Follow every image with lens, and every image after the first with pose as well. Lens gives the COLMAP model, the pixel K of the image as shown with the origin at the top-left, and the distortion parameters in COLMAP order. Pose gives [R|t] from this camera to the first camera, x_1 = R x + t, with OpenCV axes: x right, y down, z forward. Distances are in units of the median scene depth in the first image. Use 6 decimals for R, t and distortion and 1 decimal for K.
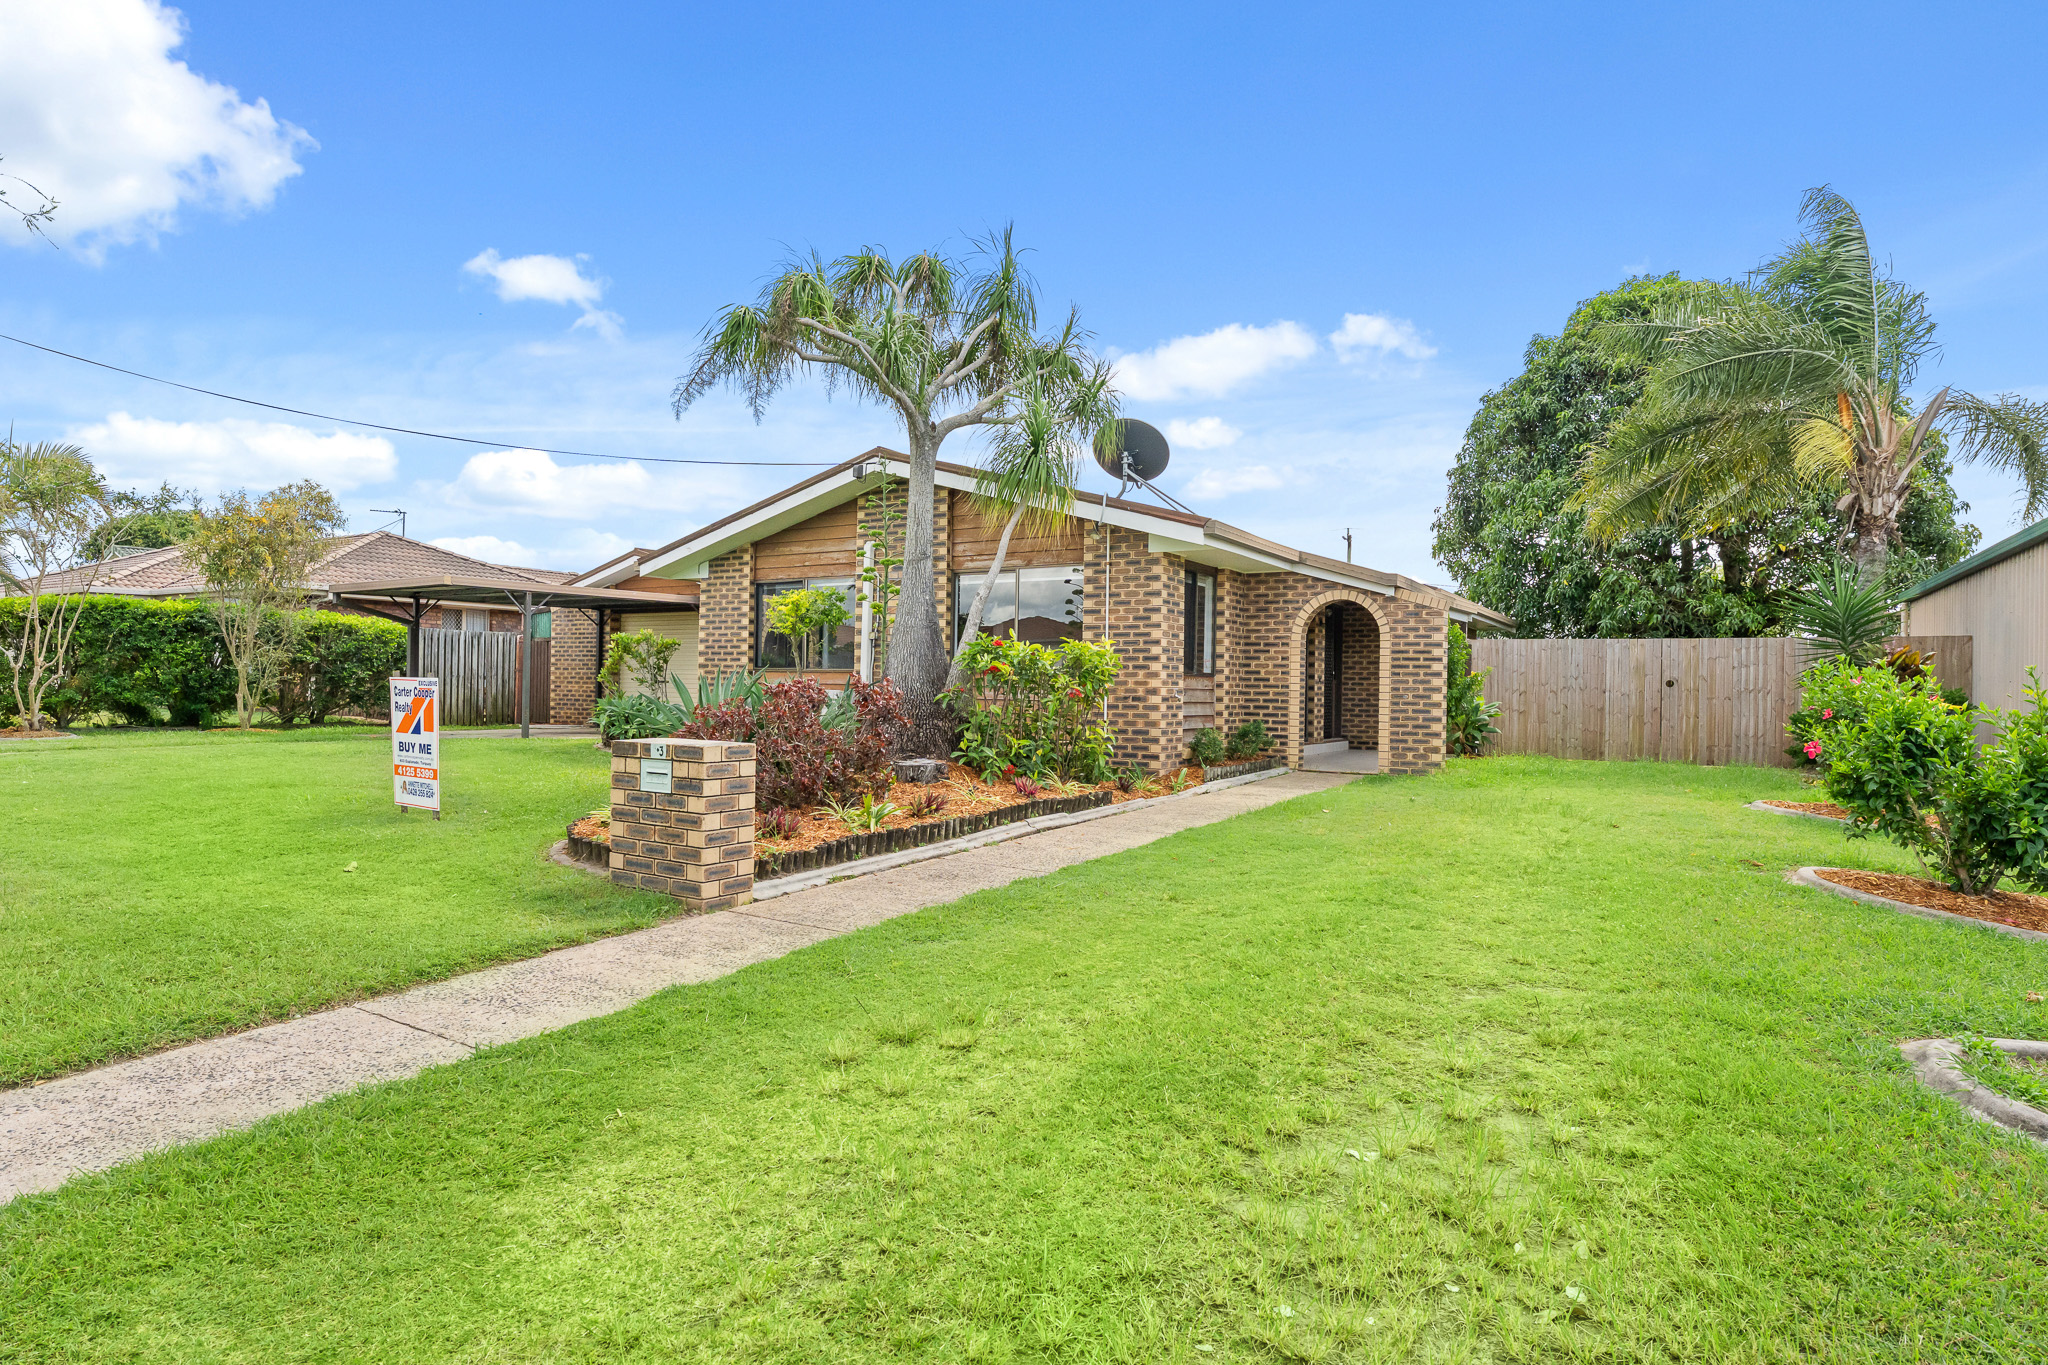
lens RADIAL K [[1083.3, 0, 1024.0], [0, 1083.3, 677.7], [0, 0, 1]] dist [0.001542, 0.000055]
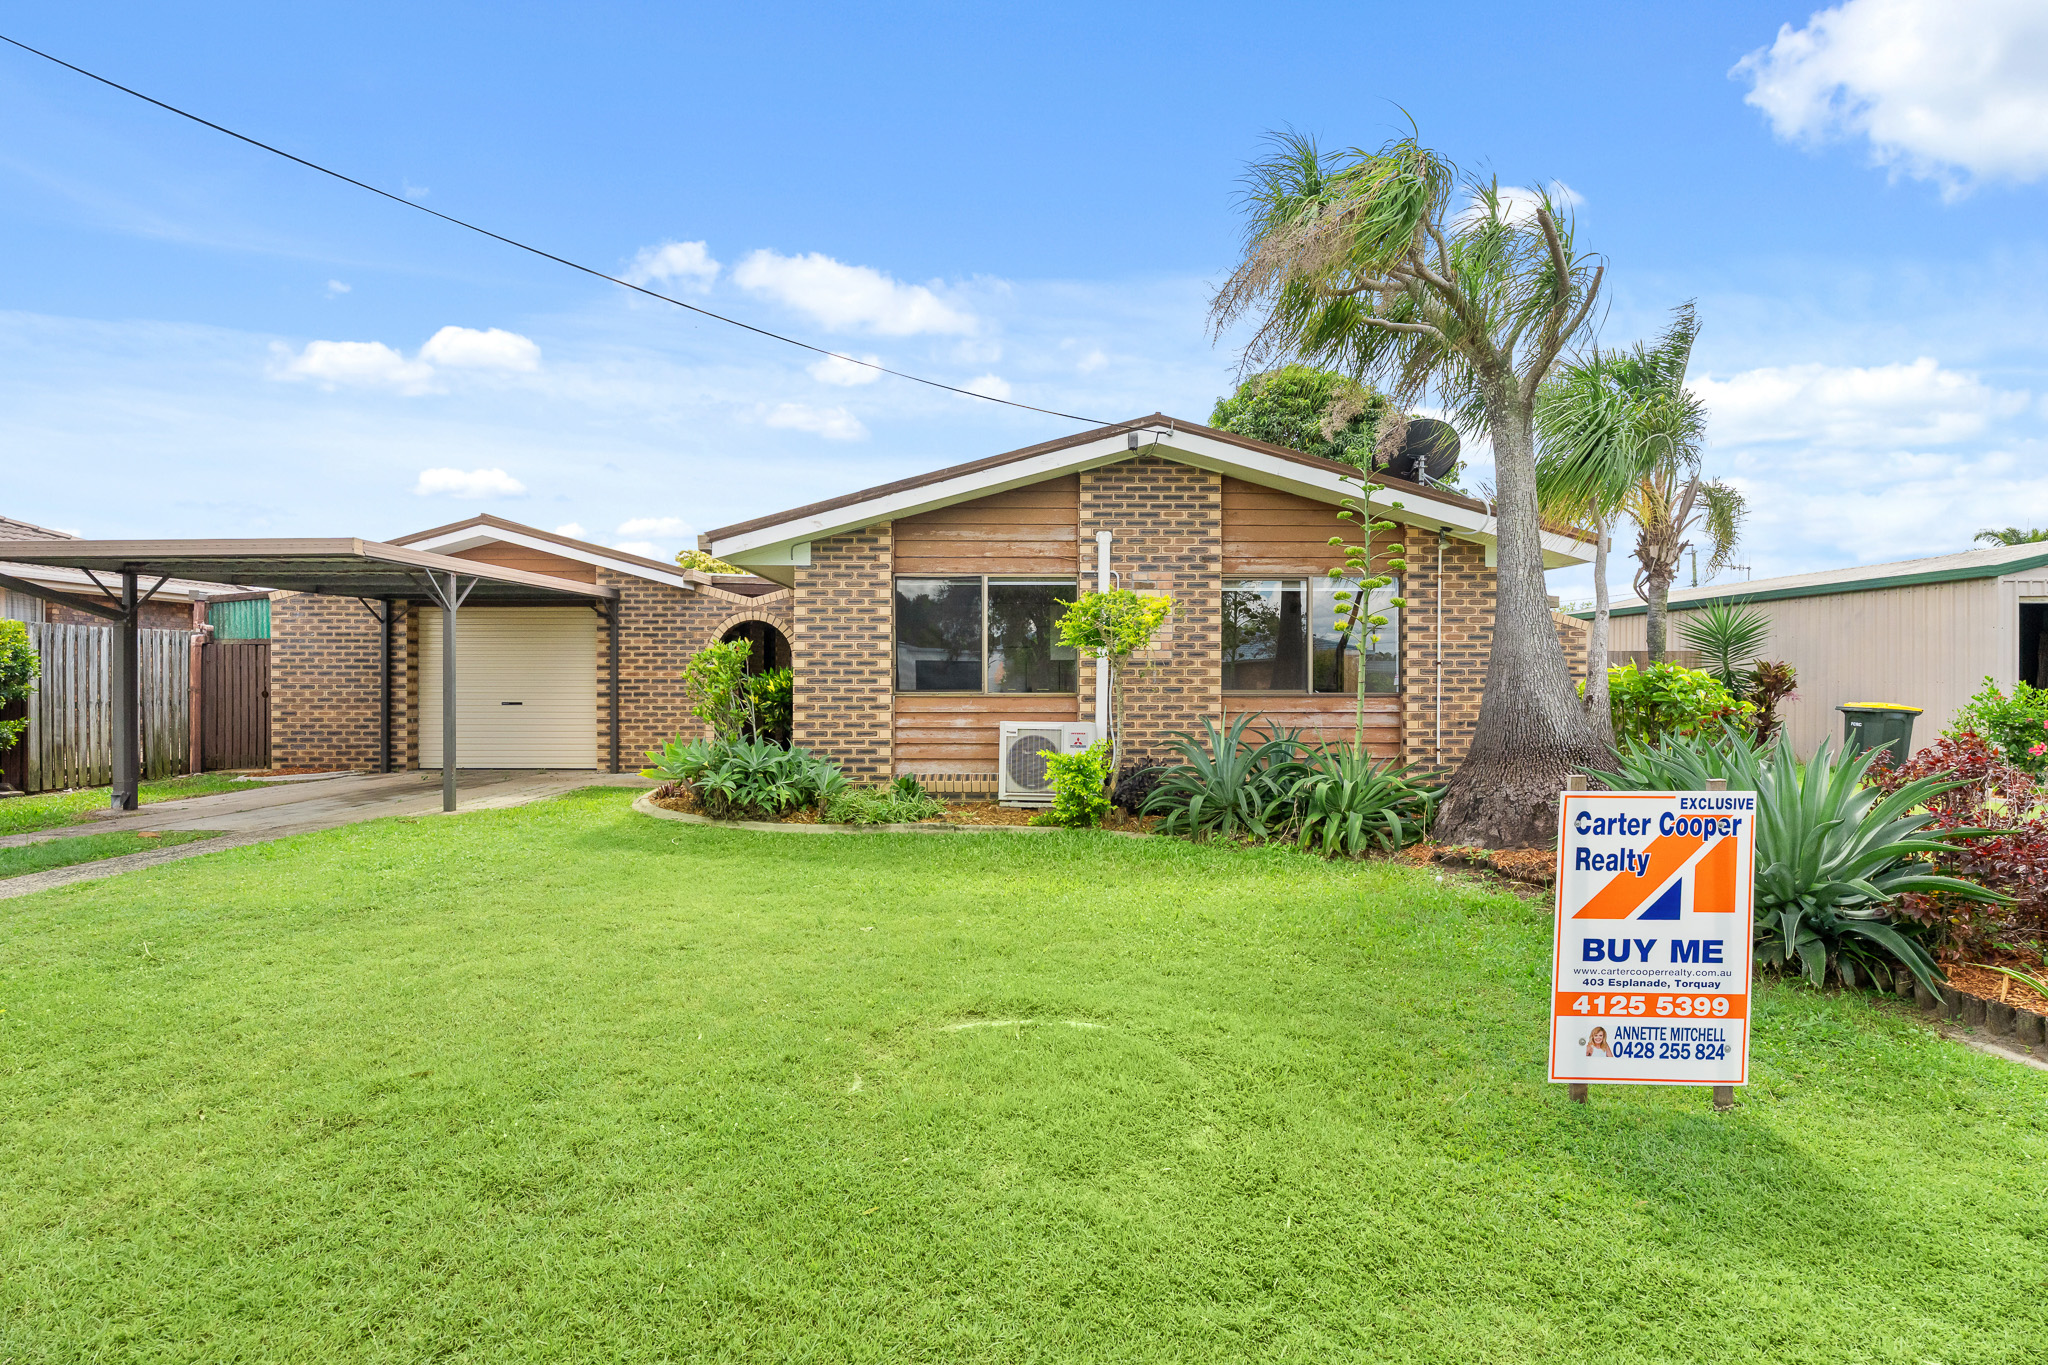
lens RADIAL K [[913.6, 0, 1027.9], [0, 913.6, 685.1], [0, 0, 1]] dist [-0.001289, 0.000132]
pose [[0.848273, -0.017928, 0.529255, -0.607253], [0.007011, 0.999719, 0.022628, -0.032834], [-0.529512, -0.015484, 0.848161, 0.516252]]
